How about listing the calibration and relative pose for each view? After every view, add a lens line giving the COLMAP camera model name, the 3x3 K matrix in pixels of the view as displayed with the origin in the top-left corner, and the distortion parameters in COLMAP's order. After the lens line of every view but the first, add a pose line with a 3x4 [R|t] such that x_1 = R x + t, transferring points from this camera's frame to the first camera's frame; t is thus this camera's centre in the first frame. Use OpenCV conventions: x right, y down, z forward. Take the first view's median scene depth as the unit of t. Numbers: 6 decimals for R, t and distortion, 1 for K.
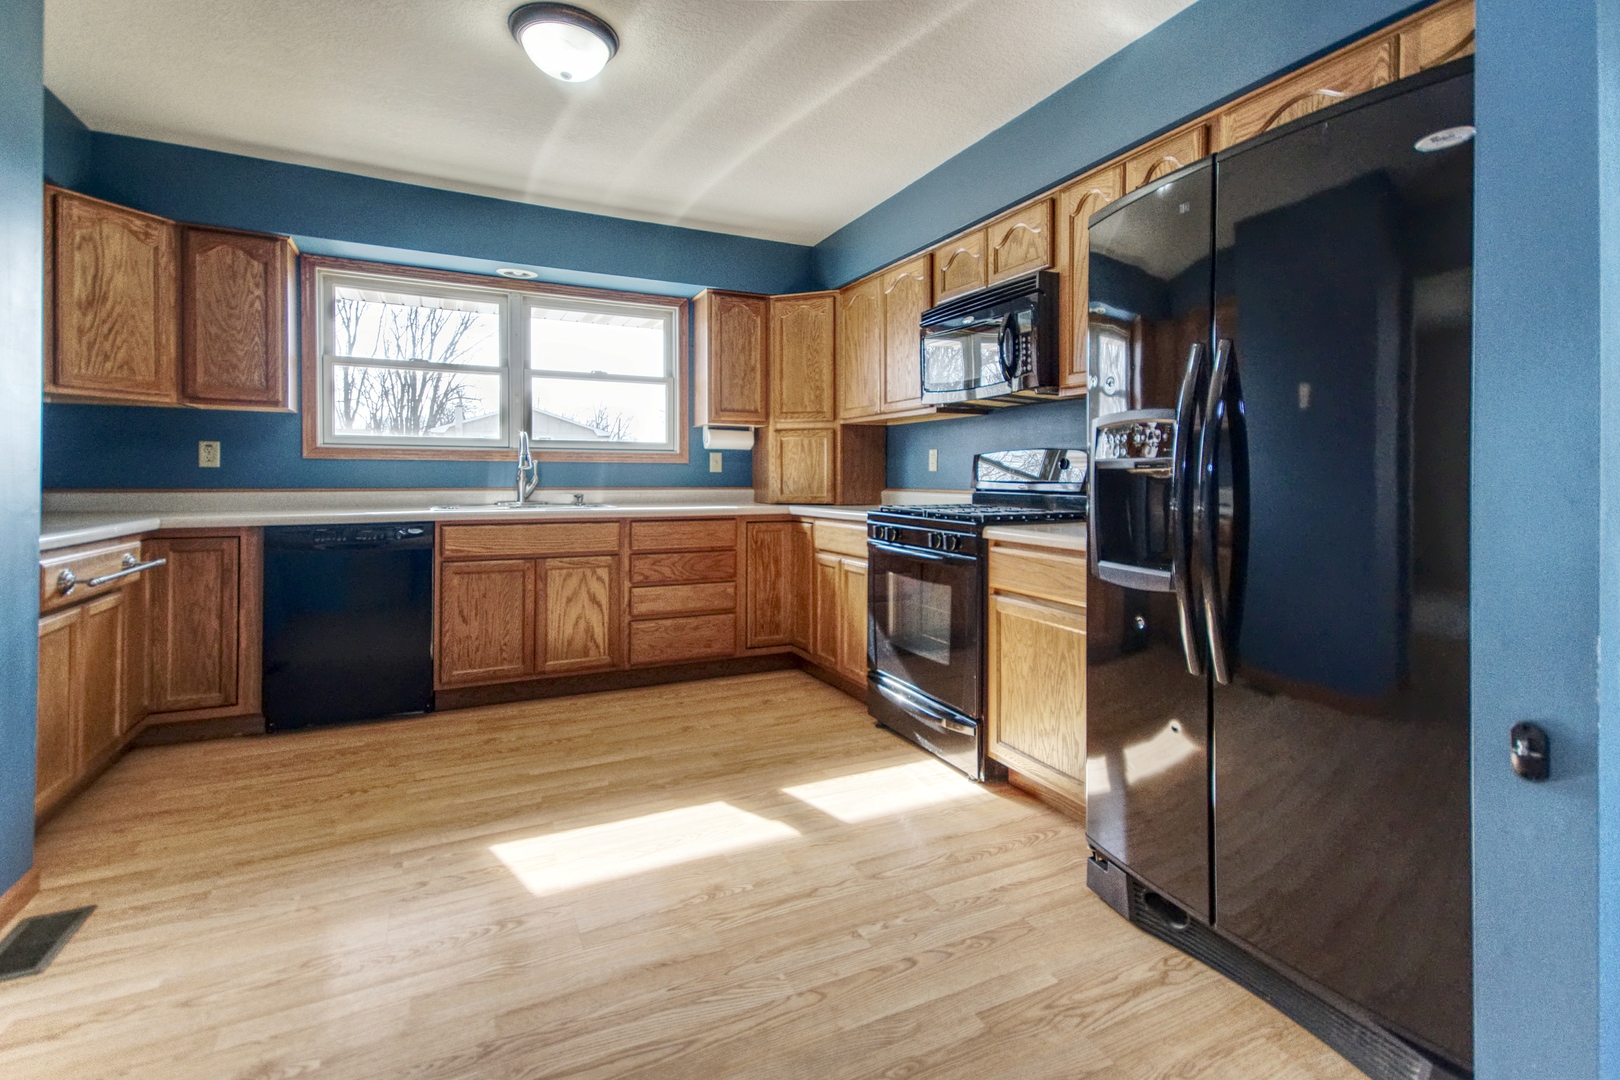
lens RADIAL K [[715.7, 0, 807.8], [0, 715.7, 480.8], [0, 0, 1]] dist [0.015461, -0.000345]
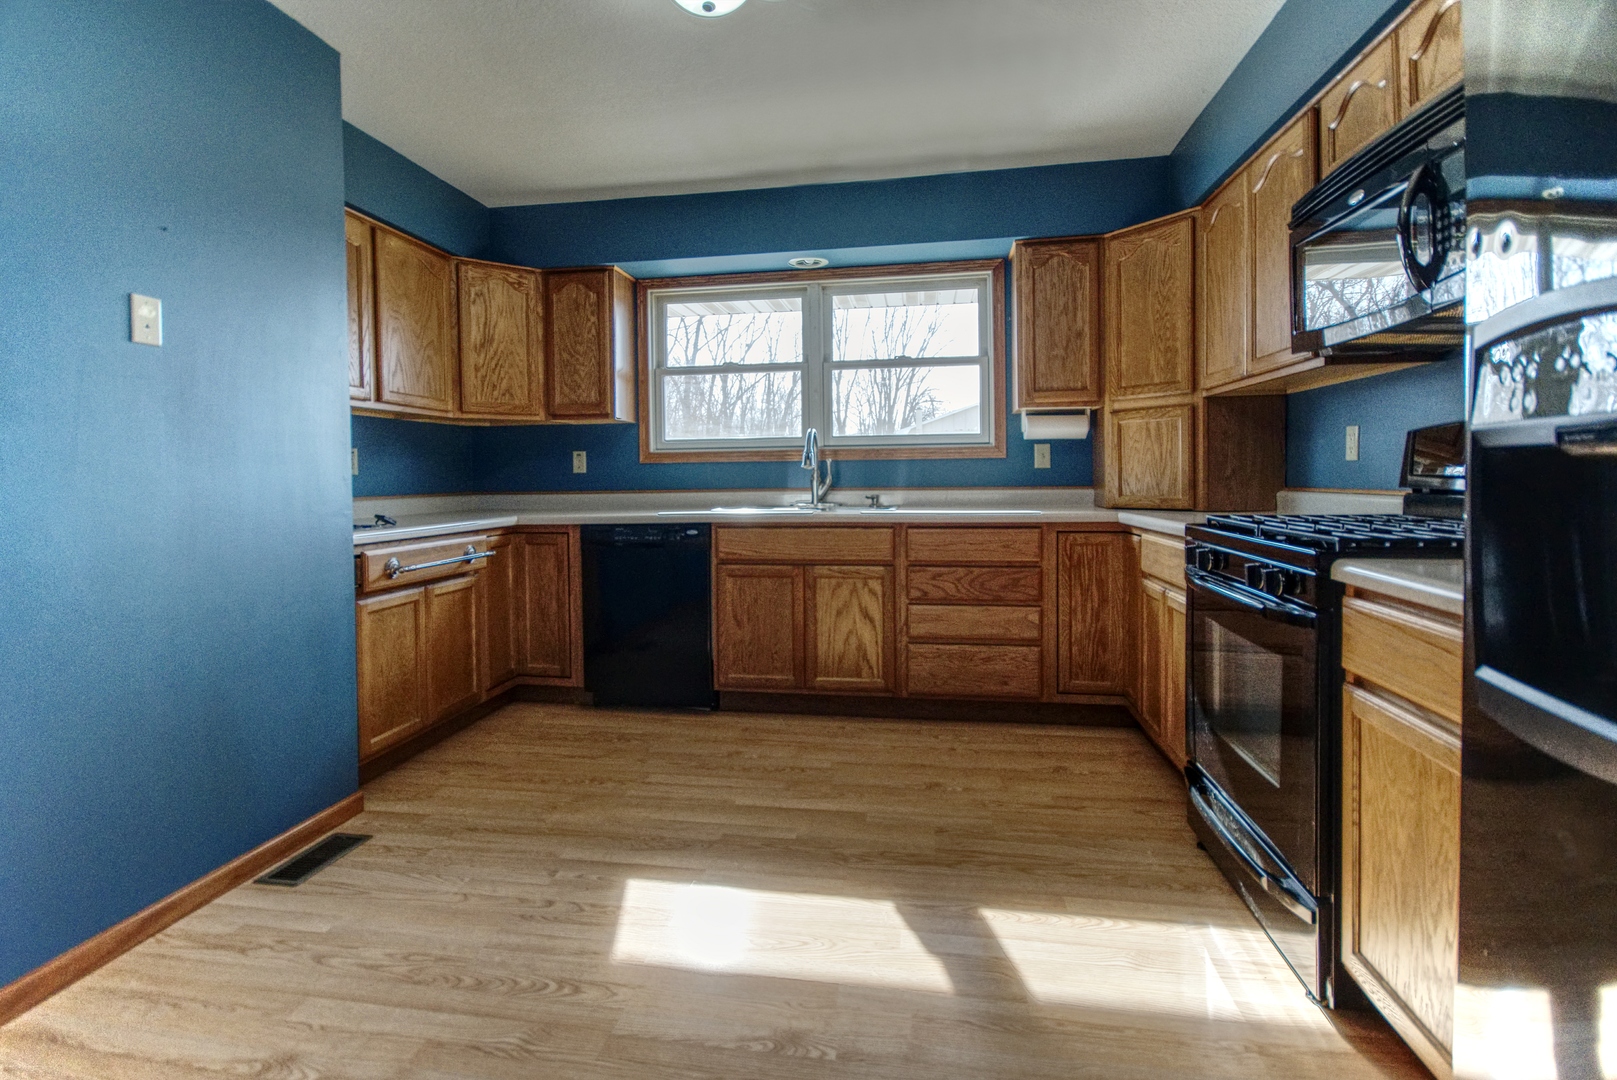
lens RADIAL K [[739.0, 0, 807.7], [0, 739.0, 493.5], [0, 0, 1]] dist [0.001077, 0.000417]
pose [[0.822813, -0.000024, -0.568313, 0.173748], [0.012800, 0.999747, 0.018490, -0.002635], [0.568168, -0.022488, 0.822605, 0.217229]]
